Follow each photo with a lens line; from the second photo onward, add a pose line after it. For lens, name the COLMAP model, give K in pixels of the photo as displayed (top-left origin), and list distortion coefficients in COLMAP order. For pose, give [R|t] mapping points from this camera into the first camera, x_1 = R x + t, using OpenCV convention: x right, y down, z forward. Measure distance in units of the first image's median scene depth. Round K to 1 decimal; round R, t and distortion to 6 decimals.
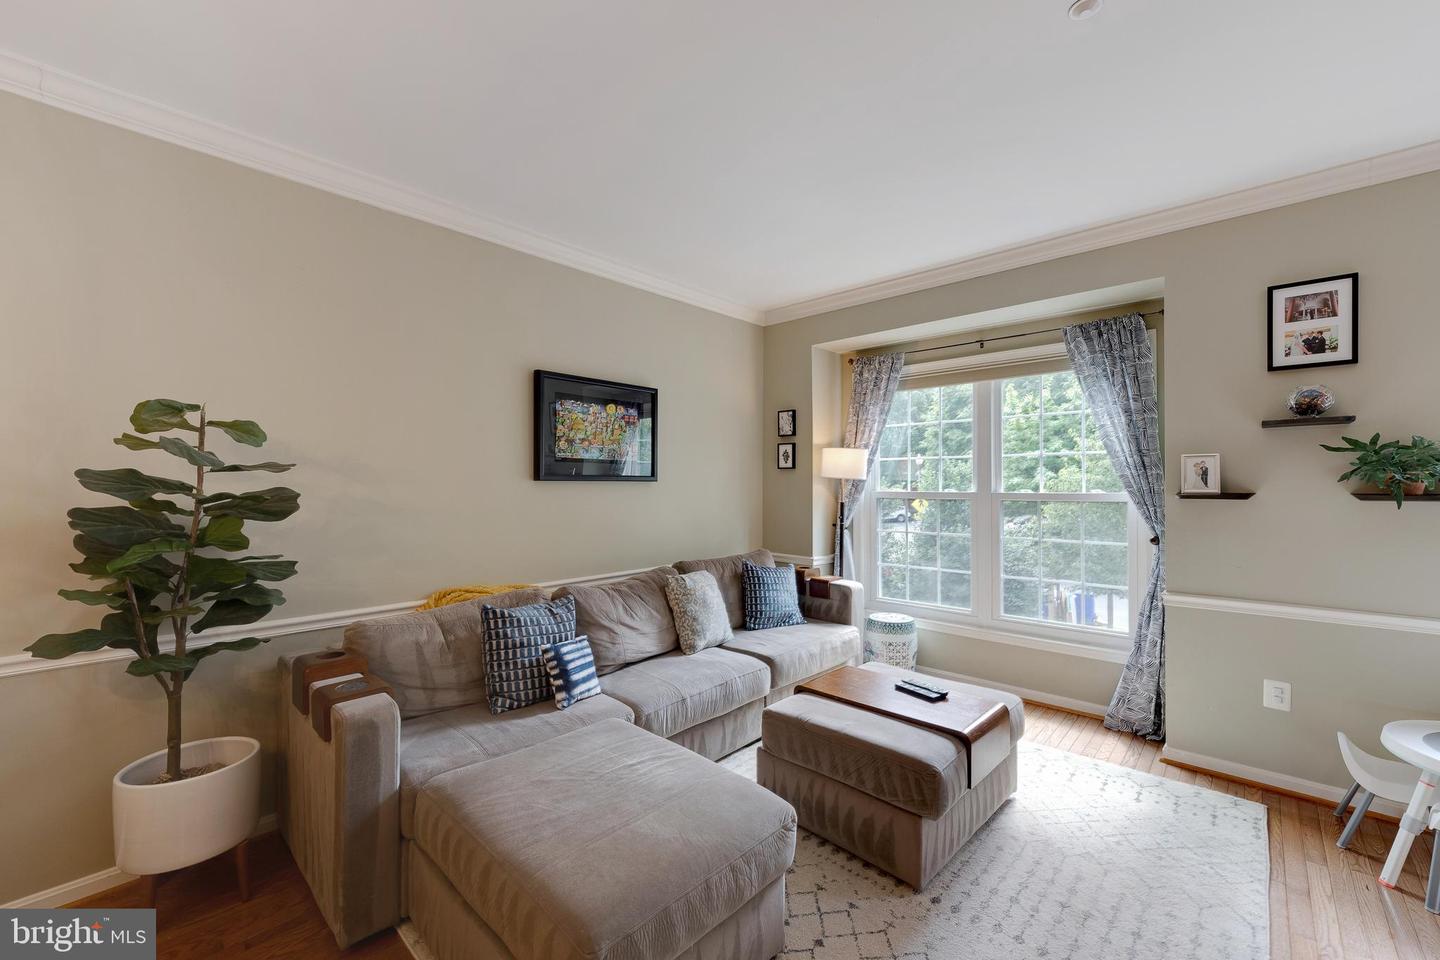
lens RADIAL K [[586.2, 0, 713.2], [0, 586.2, 480.1], [0, 0, 1]] dist [0.000167, -0.000012]
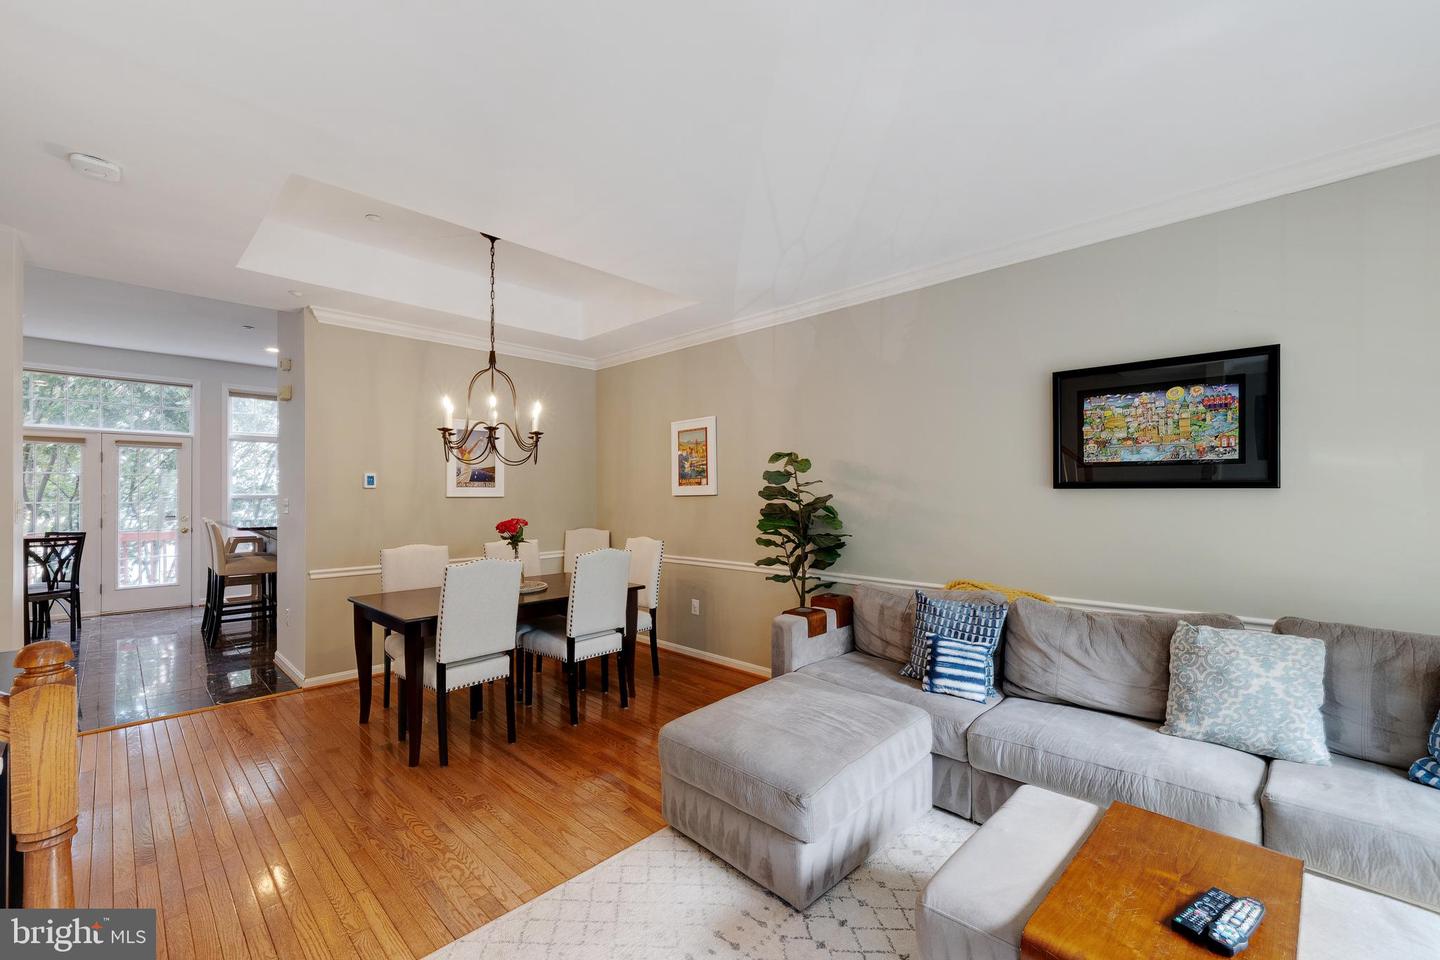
lens RADIAL K [[592.5, 0, 718.1], [0, 592.5, 493.6], [0, 0, 1]] dist [0.000806, 0.000011]
pose [[-0.015240, -0.001420, -0.999883, 0.669778], [0.001864, 0.999997, -0.001449, 0.009017], [0.999882, -0.001886, -0.015237, 0.468394]]
